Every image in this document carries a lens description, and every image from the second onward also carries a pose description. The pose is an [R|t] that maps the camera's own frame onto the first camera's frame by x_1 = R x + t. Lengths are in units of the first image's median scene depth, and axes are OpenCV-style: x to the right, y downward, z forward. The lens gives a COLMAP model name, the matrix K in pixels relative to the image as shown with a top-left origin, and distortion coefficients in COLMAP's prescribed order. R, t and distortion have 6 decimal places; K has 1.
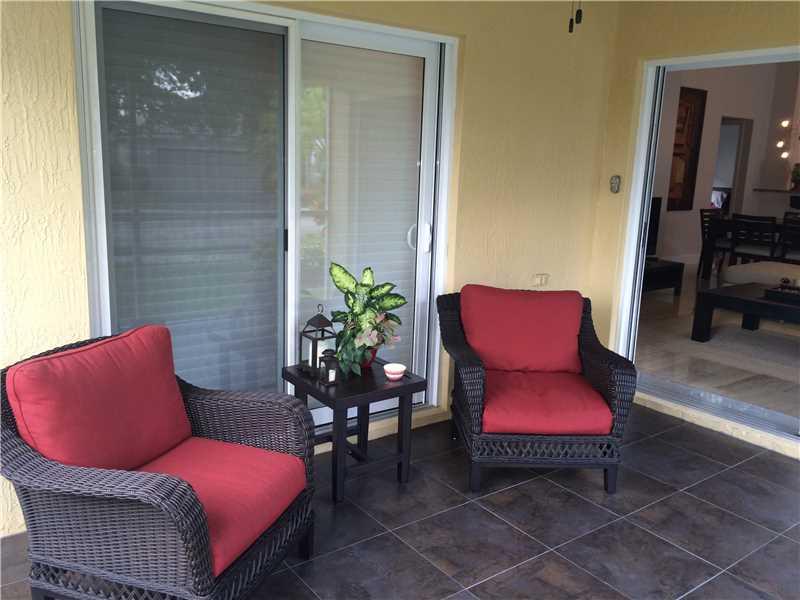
lens RADIAL K [[686.1, 0, 401.8], [0, 686.1, 297.8], [0, 0, 1]] dist [0.017892, 0.010688]
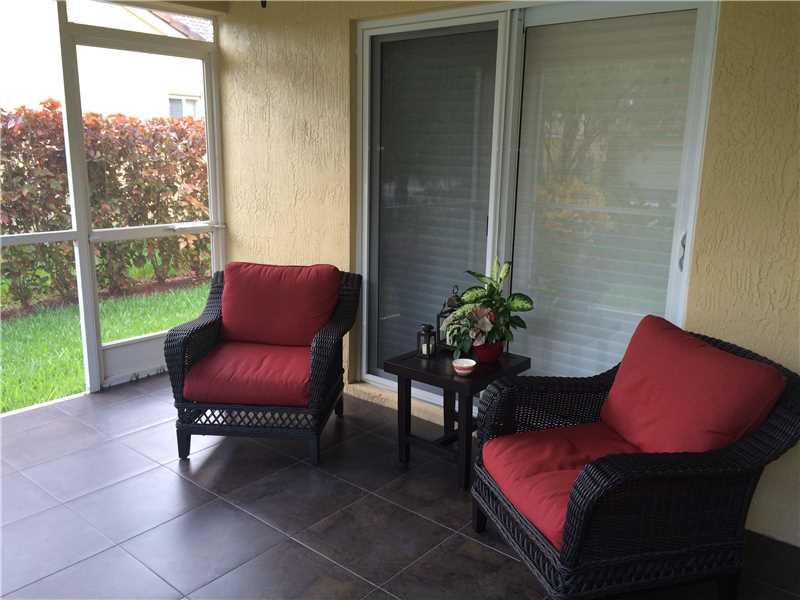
lens RADIAL K [[686.1, 0, 398.7], [0, 686.1, 299.6], [0, 0, 1]] dist [0.017892, 0.010688]
pose [[0.210364, 0.187980, -0.959380, 0.866249], [-0.199693, 0.968911, 0.146061, -0.104829], [0.957011, 0.160855, 0.241362, 0.660588]]
